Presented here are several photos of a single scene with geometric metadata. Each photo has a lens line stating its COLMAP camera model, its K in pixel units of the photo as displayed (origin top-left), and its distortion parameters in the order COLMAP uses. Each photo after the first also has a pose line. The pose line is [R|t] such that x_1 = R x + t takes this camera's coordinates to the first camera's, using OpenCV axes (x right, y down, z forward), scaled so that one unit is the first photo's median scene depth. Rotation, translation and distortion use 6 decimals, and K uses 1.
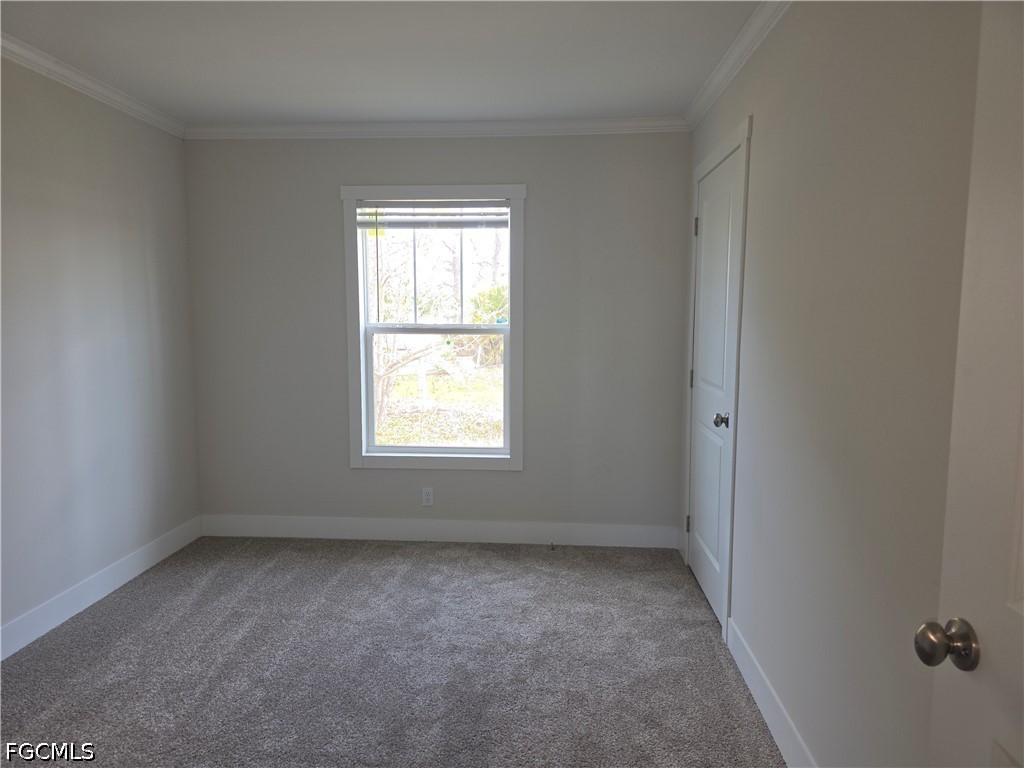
lens RADIAL K [[703.7, 0, 510.2], [0, 703.7, 386.5], [0, 0, 1]] dist [0.060535, -0.020913]
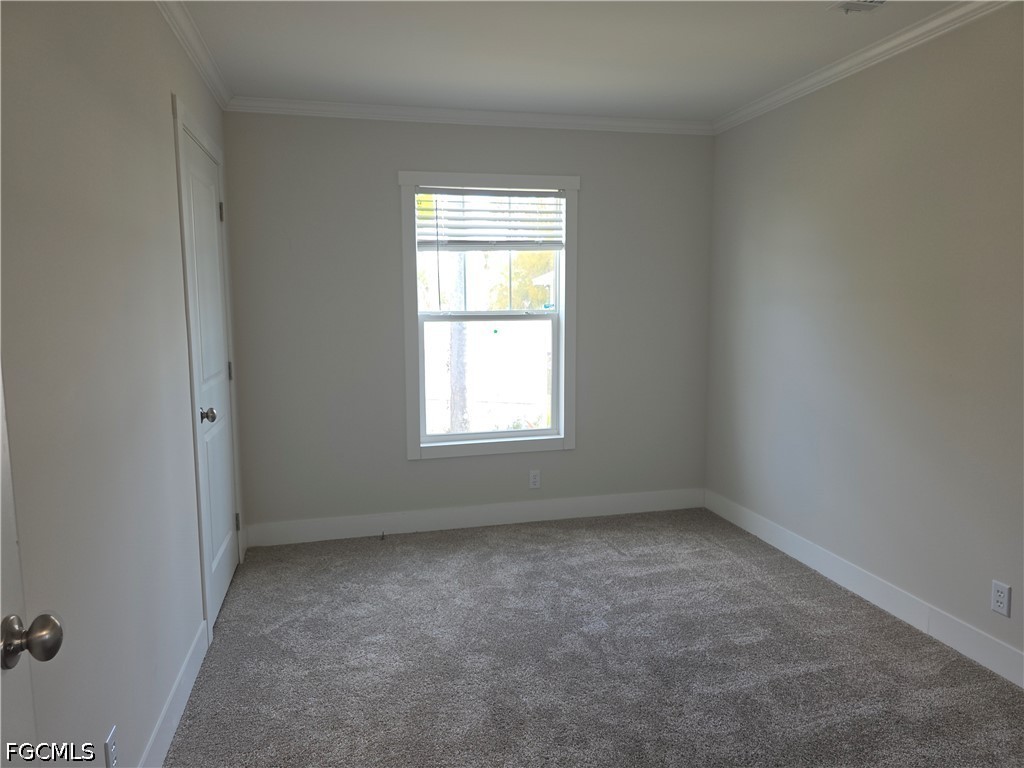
lens RADIAL K [[703.7, 0, 512.4], [0, 703.7, 376.1], [0, 0, 1]] dist [0.060535, -0.020913]
pose [[0.947347, -0.049255, 0.316397, -0.406382], [0.047534, 0.998783, 0.013161, -0.007311], [-0.316661, 0.002572, 0.948535, 0.032291]]
